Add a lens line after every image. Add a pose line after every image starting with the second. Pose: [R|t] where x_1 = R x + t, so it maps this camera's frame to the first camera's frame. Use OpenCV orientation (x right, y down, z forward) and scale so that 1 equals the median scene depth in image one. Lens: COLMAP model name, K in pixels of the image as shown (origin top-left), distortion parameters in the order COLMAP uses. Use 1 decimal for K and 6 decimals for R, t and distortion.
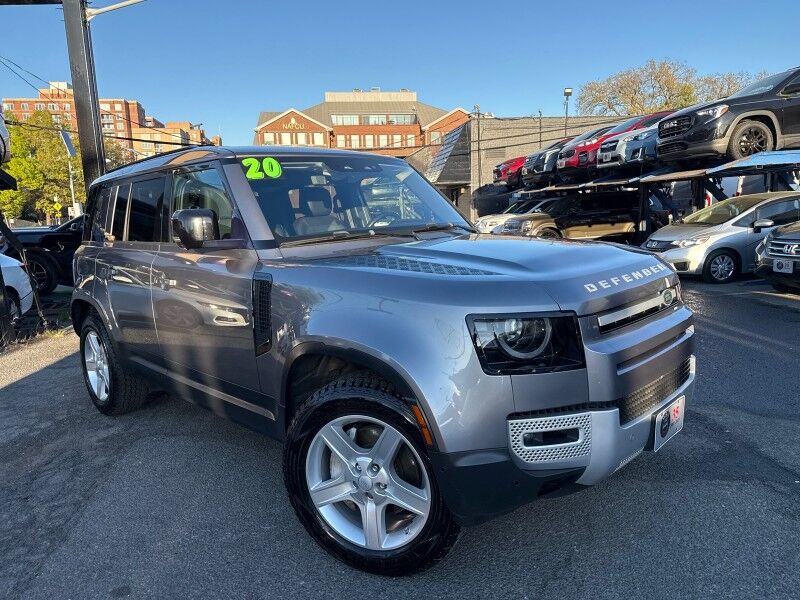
lens RADIAL K [[572.1, 0, 400.0], [0, 572.1, 300.0], [0, 0, 1]] dist [0.064474, -0.085937]
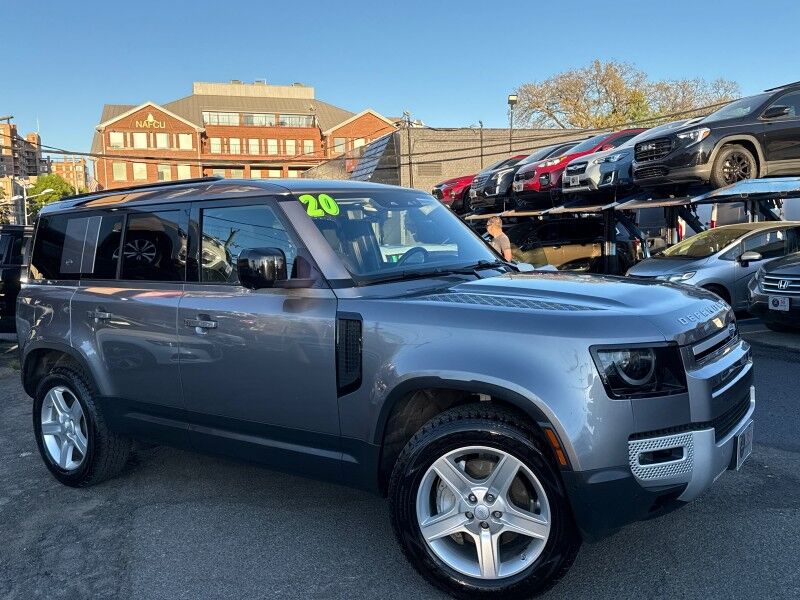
lens RADIAL K [[752.0, 0, 400.0], [0, 752.0, 300.0], [0, 0, 1]] dist [0.200697, -0.453462]
pose [[0.986555, -0.007922, 0.163235, -0.124619], [0.019242, 0.997508, -0.067881, 0.007620], [-0.162290, 0.070109, 0.984249, -0.104274]]
